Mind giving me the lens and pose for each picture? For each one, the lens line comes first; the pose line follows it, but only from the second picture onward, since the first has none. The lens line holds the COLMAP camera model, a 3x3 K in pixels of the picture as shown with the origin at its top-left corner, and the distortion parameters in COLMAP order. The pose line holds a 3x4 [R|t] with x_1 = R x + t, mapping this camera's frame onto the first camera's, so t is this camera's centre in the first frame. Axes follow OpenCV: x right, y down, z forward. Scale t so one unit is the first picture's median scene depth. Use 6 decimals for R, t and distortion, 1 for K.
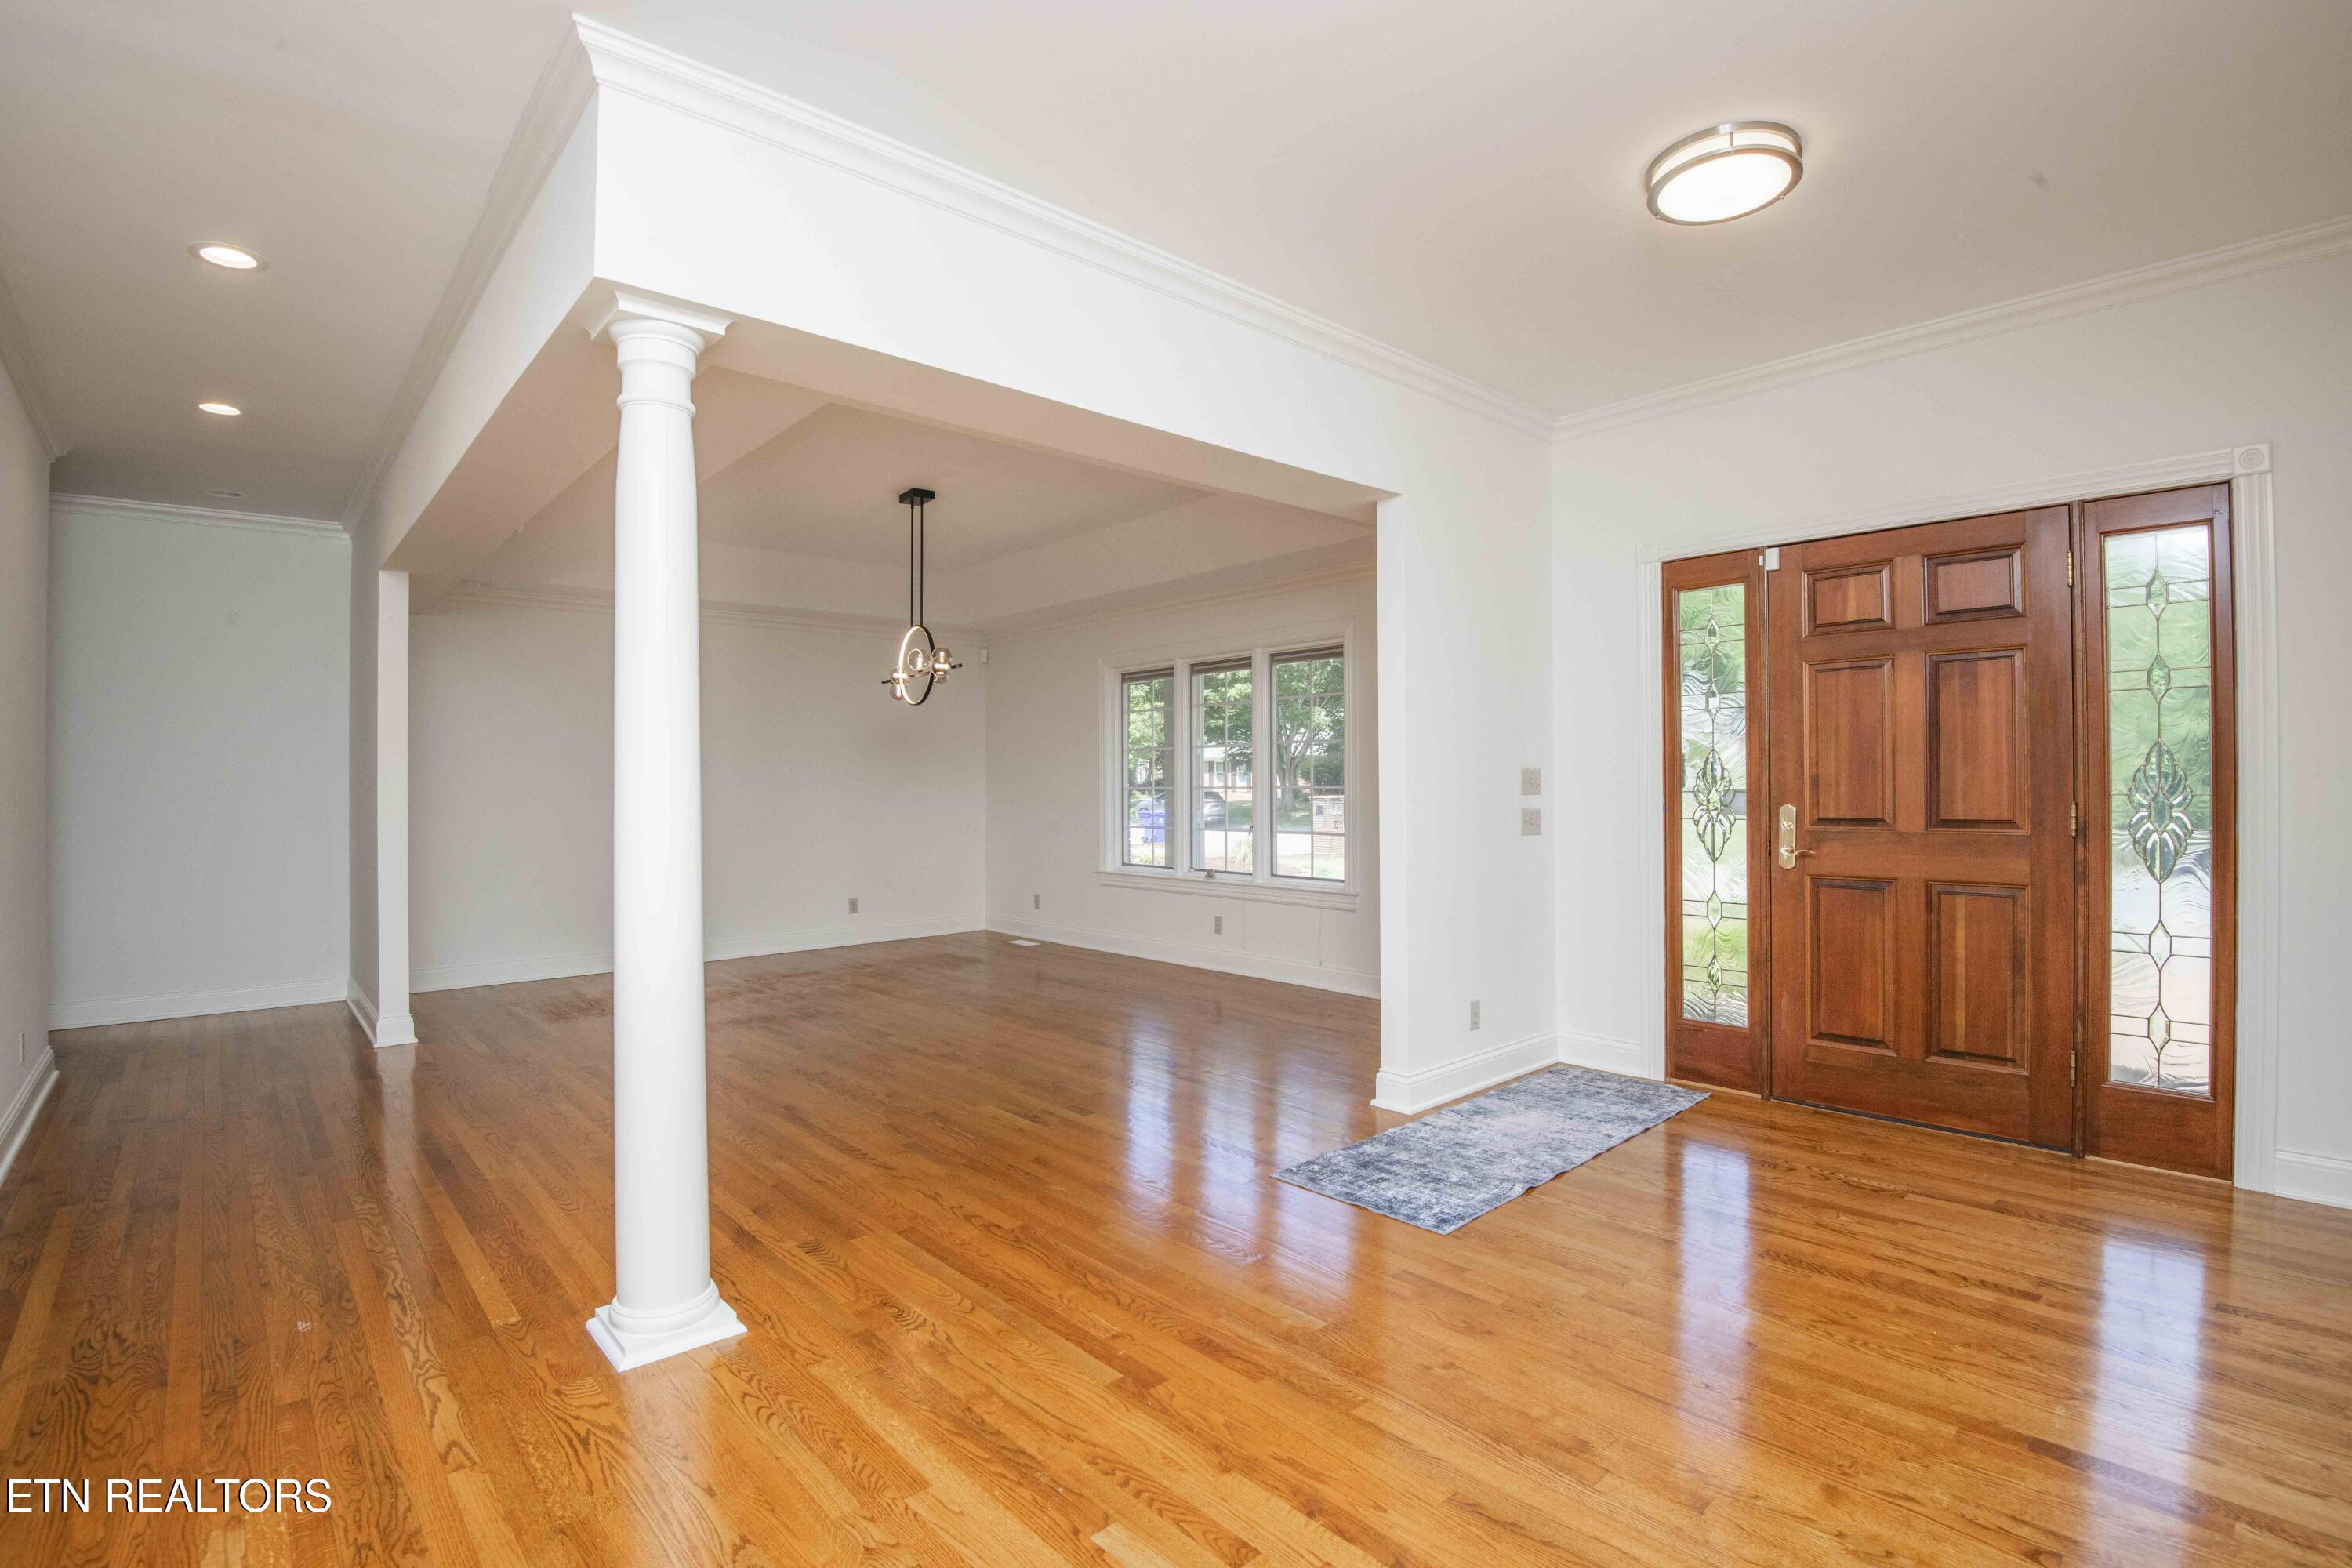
lens RADIAL K [[1085.1, 0, 1185.7], [0, 1085.1, 783.2], [0, 0, 1]] dist [-0.000071, -0.037061]
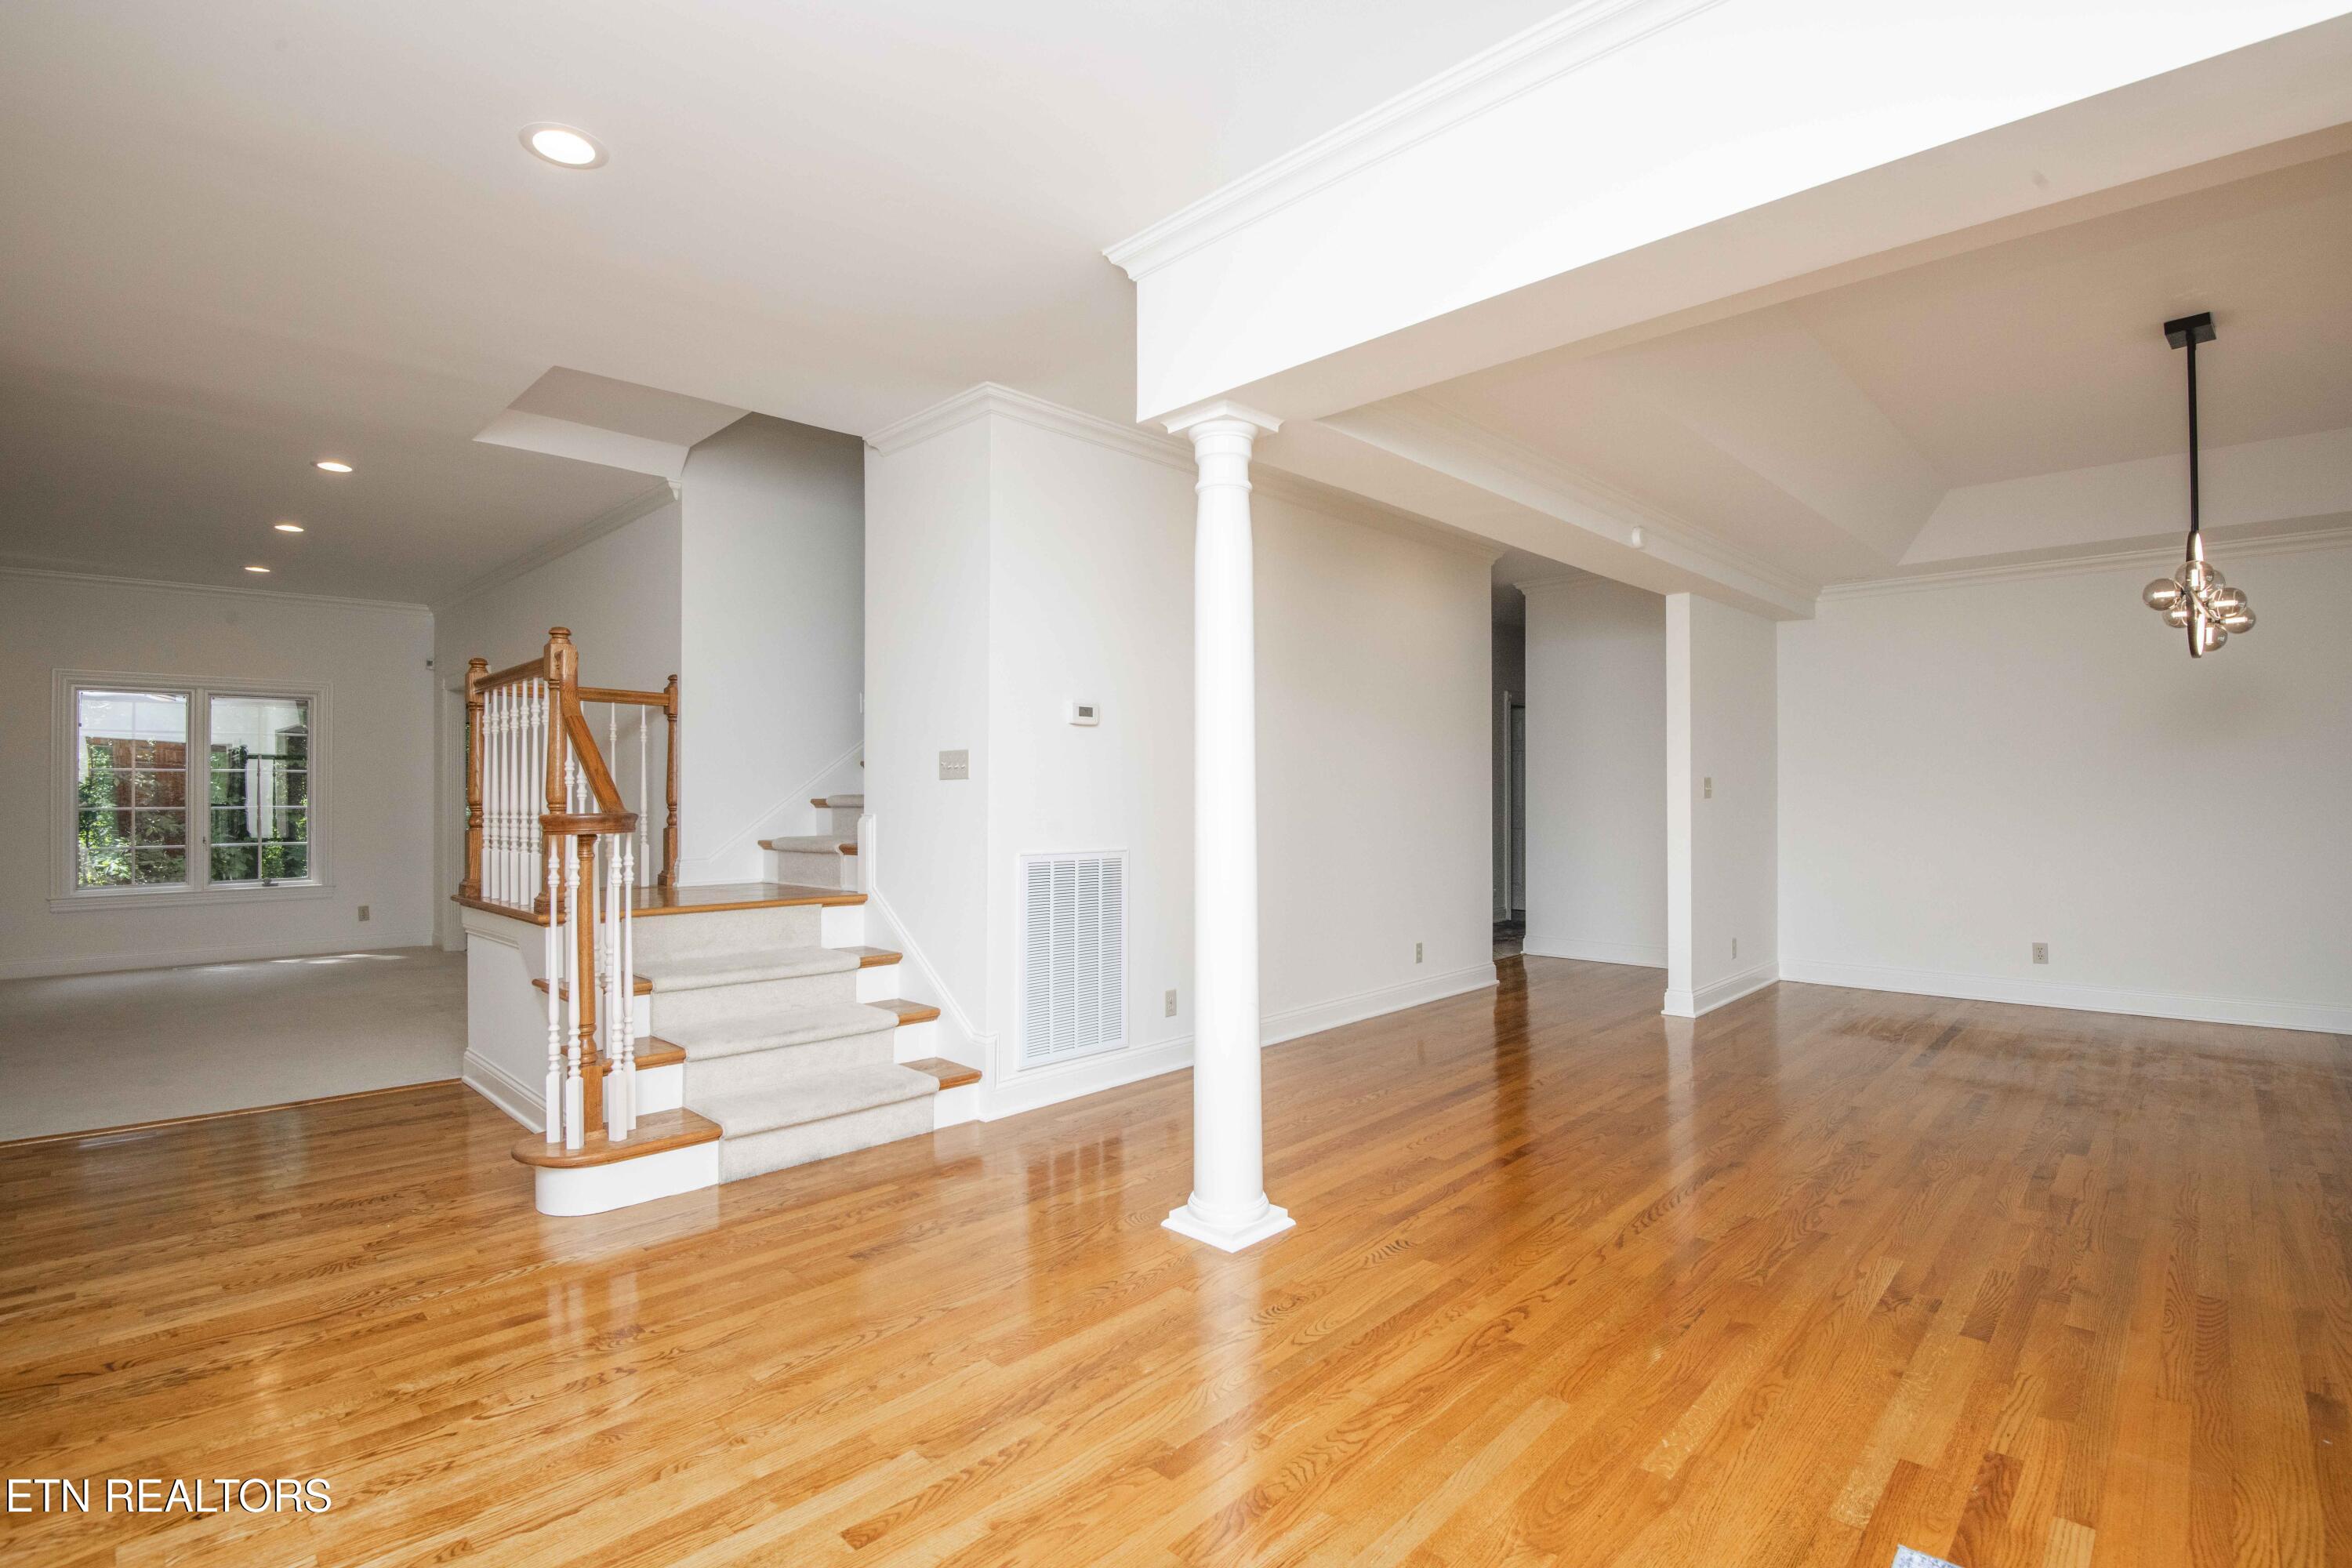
lens RADIAL K [[1085.1, 0, 1185.7], [0, 1085.1, 783.2], [0, 0, 1]] dist [-0.000071, -0.037061]
pose [[0.057546, -0.005556, -0.998327, 0.490792], [0.002124, 0.999983, -0.005443, 0.005890], [0.998341, -0.001807, 0.057557, 0.571453]]
